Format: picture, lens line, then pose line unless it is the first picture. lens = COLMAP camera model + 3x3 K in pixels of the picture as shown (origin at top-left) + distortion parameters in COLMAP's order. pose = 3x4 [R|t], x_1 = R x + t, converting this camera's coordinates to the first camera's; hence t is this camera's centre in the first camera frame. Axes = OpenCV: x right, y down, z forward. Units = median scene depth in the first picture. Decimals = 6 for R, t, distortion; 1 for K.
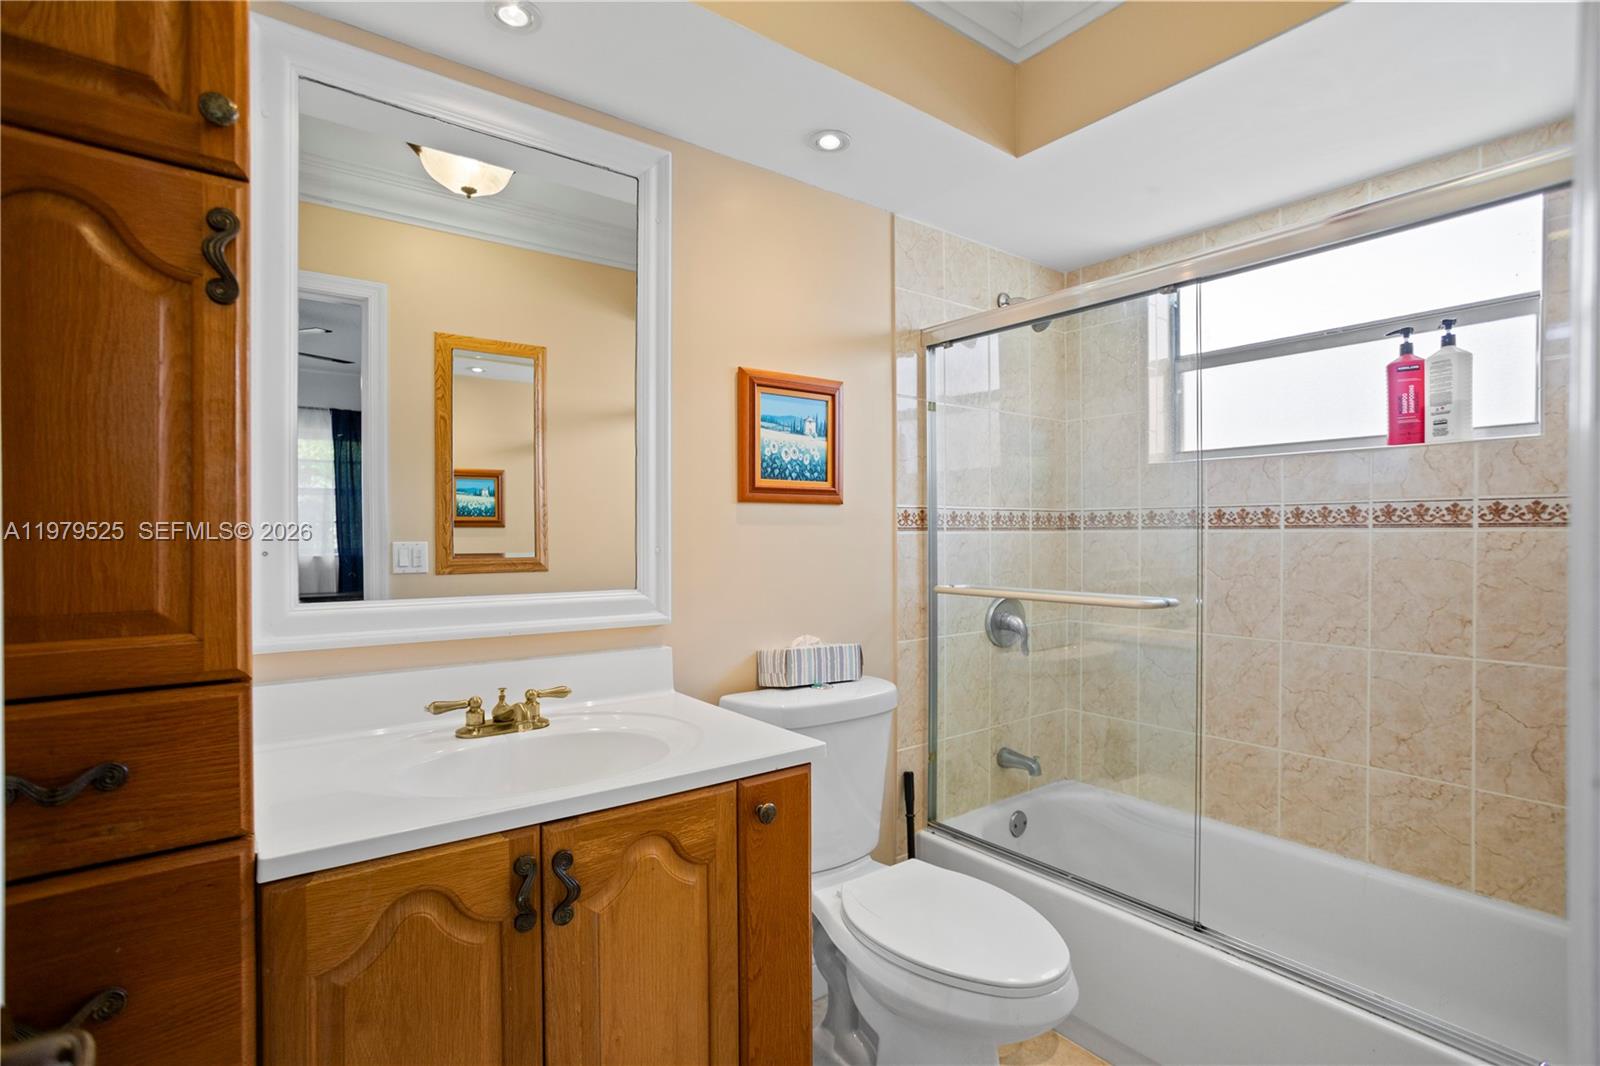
lens RADIAL K [[774.8, 0, 792.4], [0, 774.8, 539.0], [0, 0, 1]] dist [-0.051726, 0.029508]
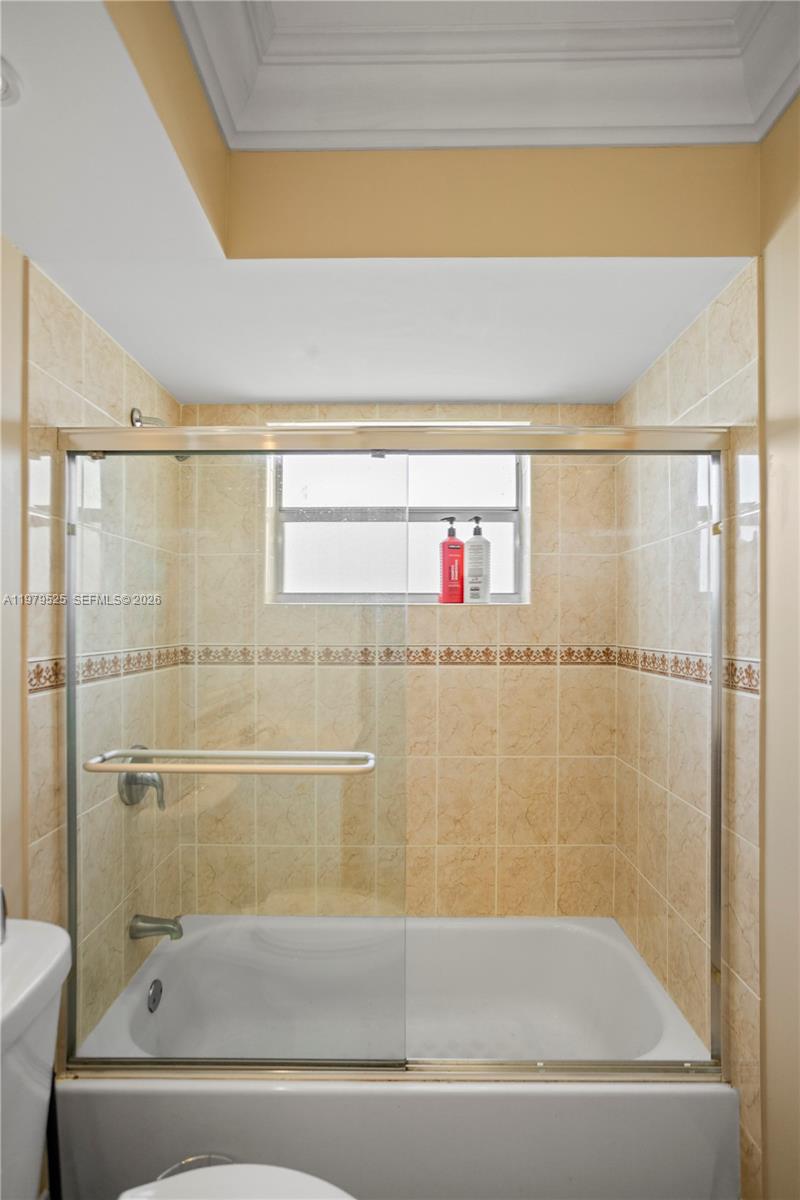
lens RADIAL K [[597.5, 0, 400.0], [0, 597.5, 622.9], [0, 0, 1]] dist [-0.056118, 0.035993]
pose [[0.609457, 0.003019, 0.792814, -0.097843], [0.001258, 0.999988, -0.004775, -0.080720], [-0.792818, 0.003907, 0.609445, 0.410167]]
